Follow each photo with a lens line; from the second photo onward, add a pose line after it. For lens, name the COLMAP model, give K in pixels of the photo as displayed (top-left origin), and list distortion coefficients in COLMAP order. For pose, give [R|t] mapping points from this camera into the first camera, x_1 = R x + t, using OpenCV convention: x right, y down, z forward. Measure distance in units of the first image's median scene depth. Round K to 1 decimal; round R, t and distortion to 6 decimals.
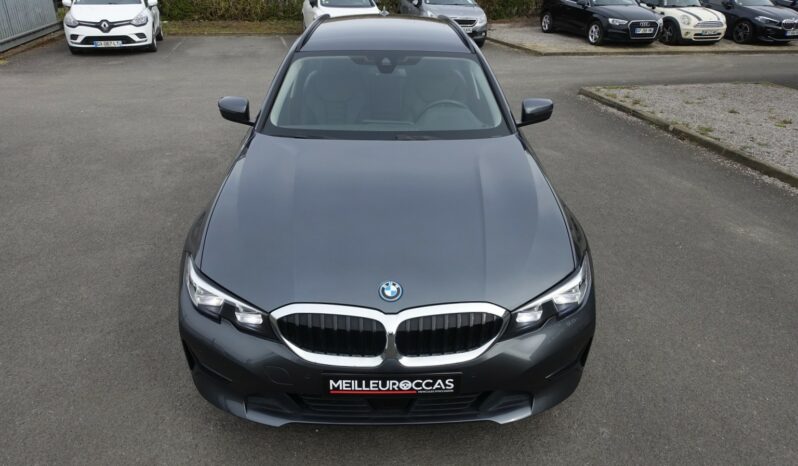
lens RADIAL K [[592.9, 0, 394.5], [0, 592.9, 248.1], [0, 0, 1]] dist [0.002477, -0.000094]
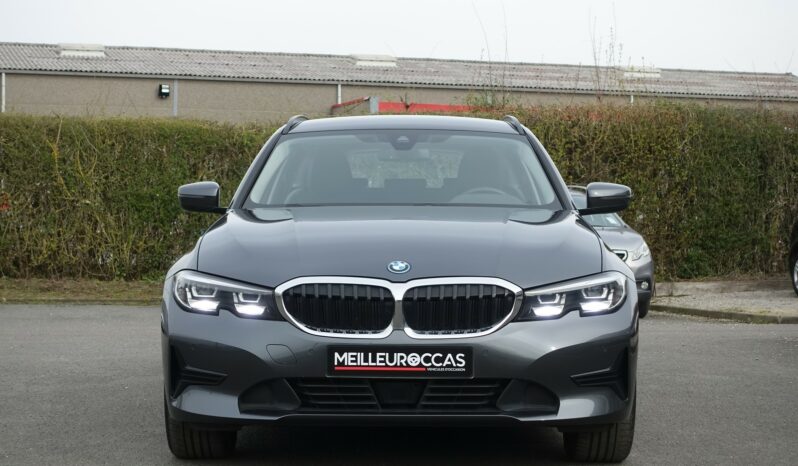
lens RADIAL K [[1932.2, 0, 404.3], [0, 1932.2, 235.6], [0, 0, 1]] dist [-0.047826, 0.000000]
pose [[0.999528, -0.007525, -0.029790, 0.096711], [-0.006138, 0.901104, -0.433560, 1.391521], [0.030107, 0.433538, 0.900632, -1.873698]]
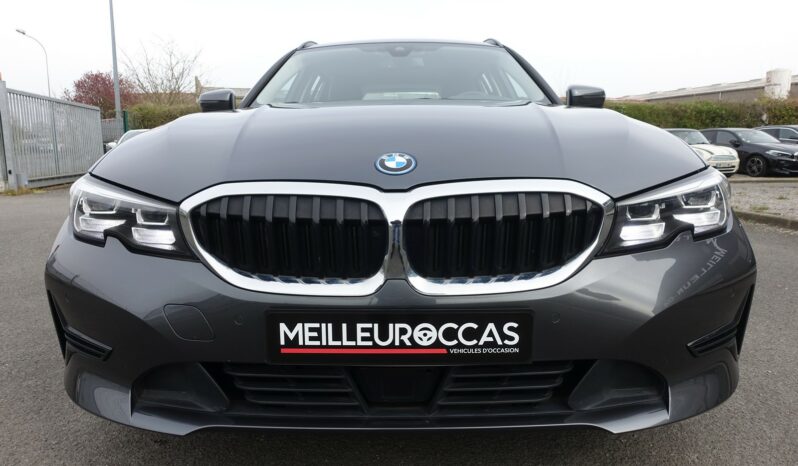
lens RADIAL K [[564.8, 0, 394.5], [0, 564.8, 240.1], [0, 0, 1]] dist [0.001018, -0.003333]
pose [[0.998933, -0.016078, -0.043297, 0.014340], [0.002580, 0.955411, -0.295269, 0.296428], [0.046114, 0.294843, 0.954432, 0.503439]]
